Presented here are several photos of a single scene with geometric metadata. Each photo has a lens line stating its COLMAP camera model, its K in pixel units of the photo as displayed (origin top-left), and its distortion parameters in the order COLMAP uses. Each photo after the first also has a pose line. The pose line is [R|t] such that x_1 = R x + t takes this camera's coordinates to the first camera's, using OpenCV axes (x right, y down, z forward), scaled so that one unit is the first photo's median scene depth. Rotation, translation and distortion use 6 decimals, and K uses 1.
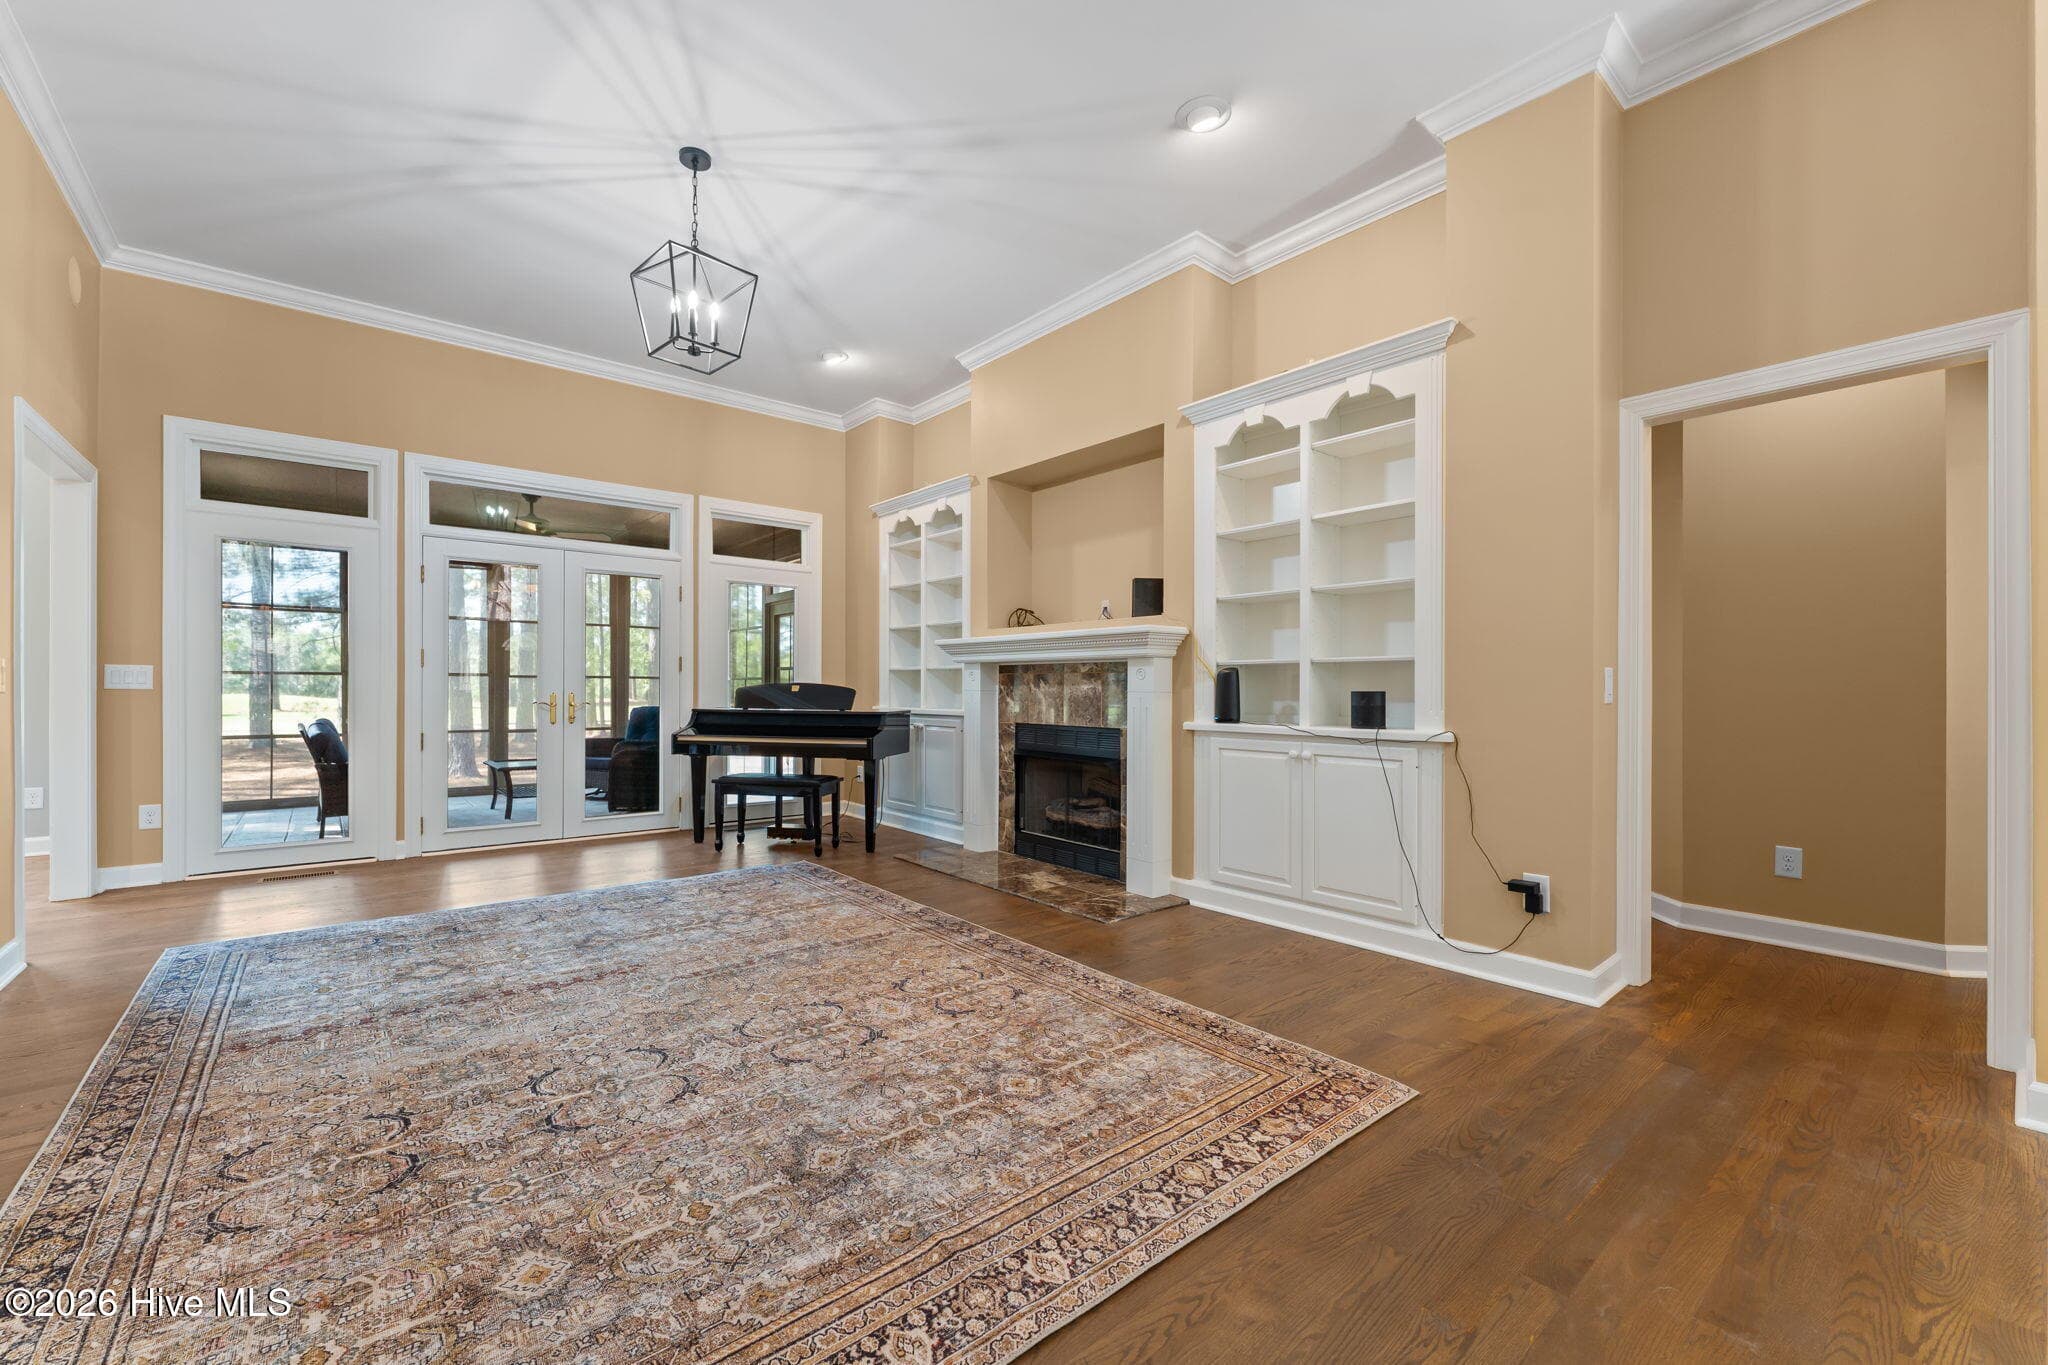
lens RADIAL K [[833.5, 0, 1027.8], [0, 833.5, 689.4], [0, 0, 1]] dist [-0.001245, -0.000366]
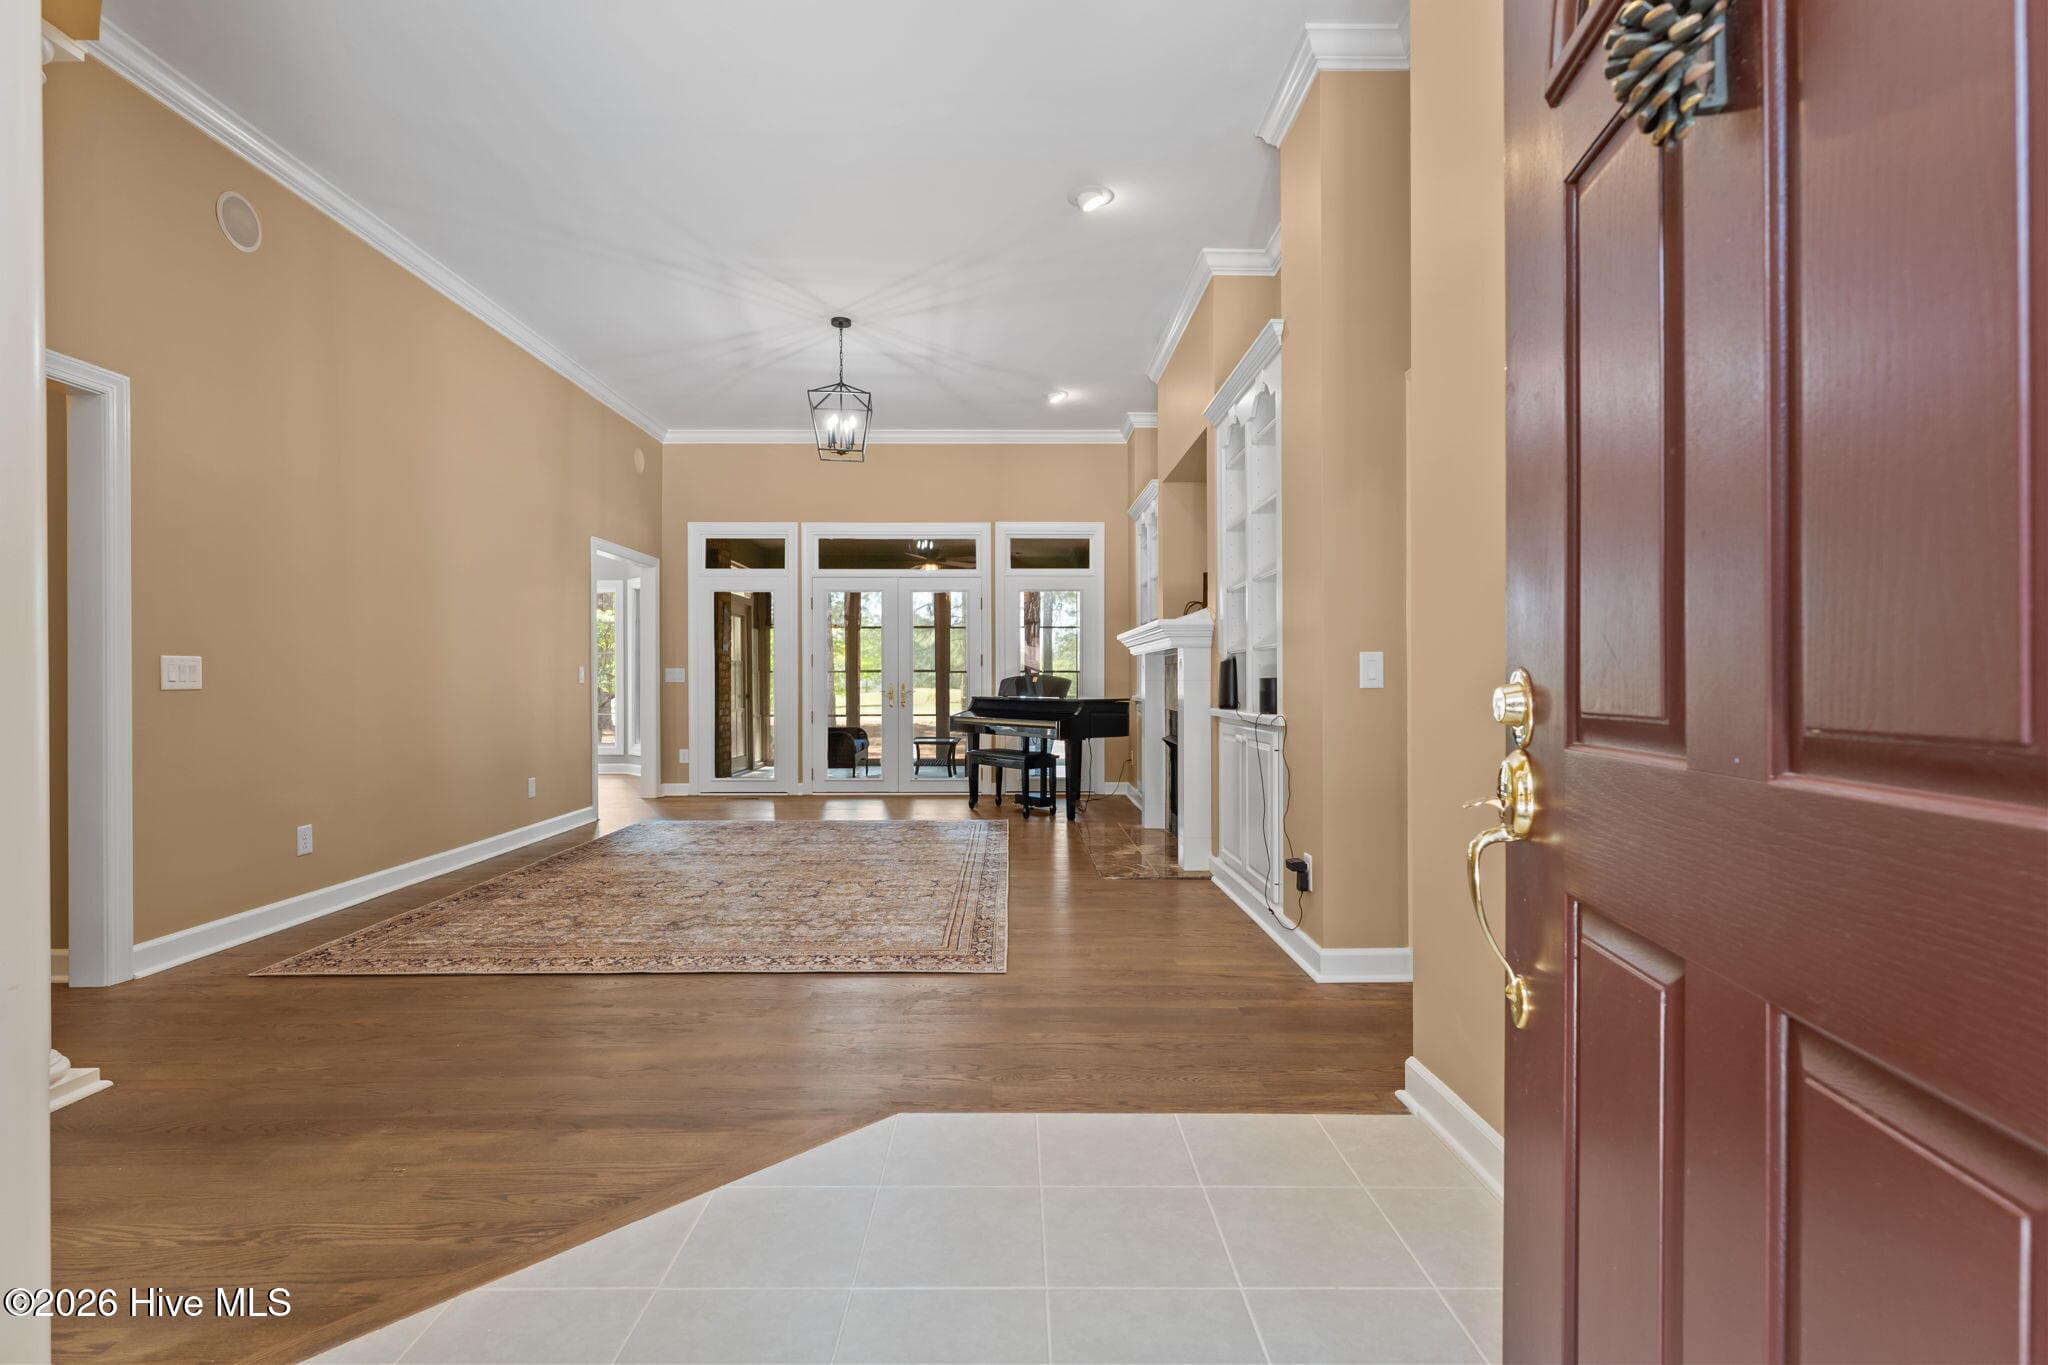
lens RADIAL K [[976.0, 0, 1019.5], [0, 976.0, 684.0], [0, 0, 1]] dist [0.003219, 0.000048]
pose [[0.769083, -0.004192, -0.639135, 0.797255], [0.005992, 0.999982, 0.000652, 0.005479], [0.639121, -0.004331, 0.769094, -0.113343]]
